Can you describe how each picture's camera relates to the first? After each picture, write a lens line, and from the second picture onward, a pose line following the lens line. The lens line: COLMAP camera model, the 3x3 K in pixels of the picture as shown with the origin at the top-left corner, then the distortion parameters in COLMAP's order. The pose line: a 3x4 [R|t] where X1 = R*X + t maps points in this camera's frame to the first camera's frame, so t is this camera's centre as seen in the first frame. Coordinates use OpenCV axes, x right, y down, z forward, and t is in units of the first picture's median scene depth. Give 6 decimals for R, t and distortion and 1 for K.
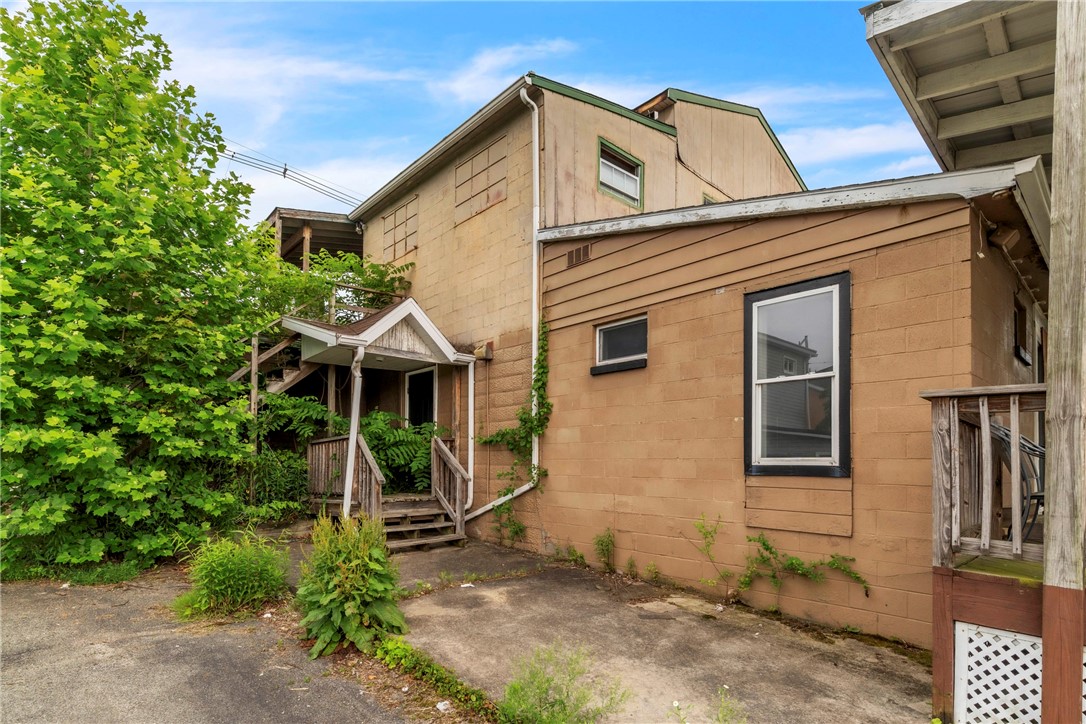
lens RADIAL K [[515.3, 0, 511.0], [0, 515.3, 435.0], [0, 0, 1]] dist [-0.003414, -0.000607]
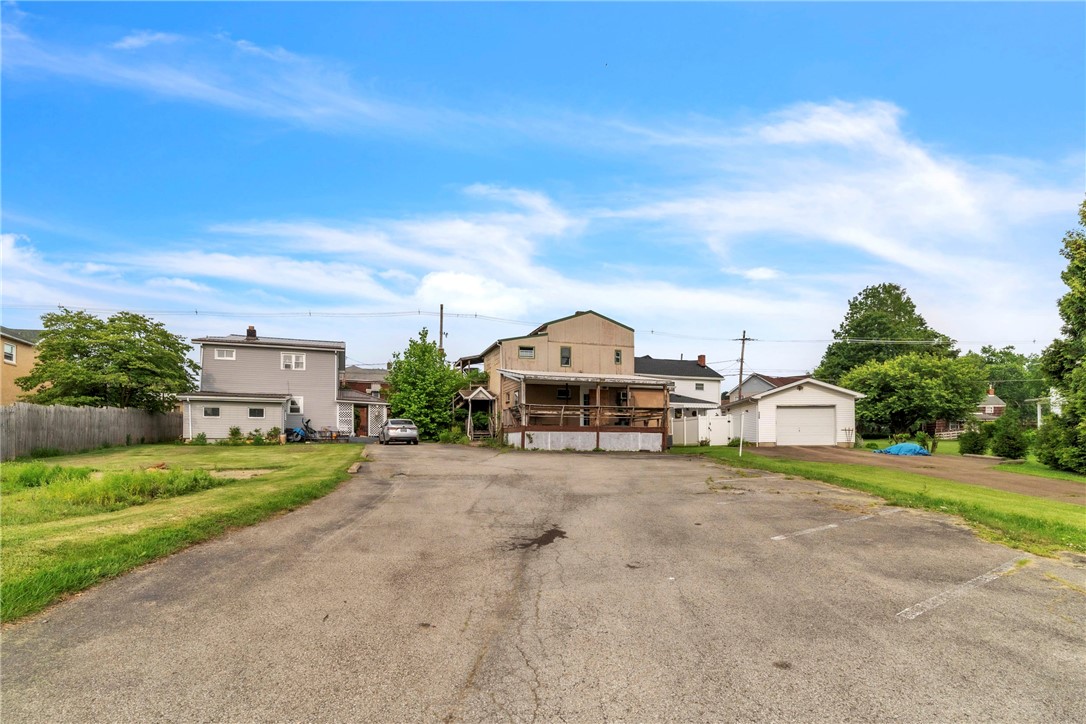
lens RADIAL K [[515.3, 0, 518.3], [0, 515.3, 401.7], [0, 0, 1]] dist [-0.003414, -0.000607]
pose [[0.902567, -0.046297, -0.428053, 2.062407], [0.032584, 0.998696, -0.039311, 0.060259], [0.429315, 0.021533, 0.902898, -2.991488]]
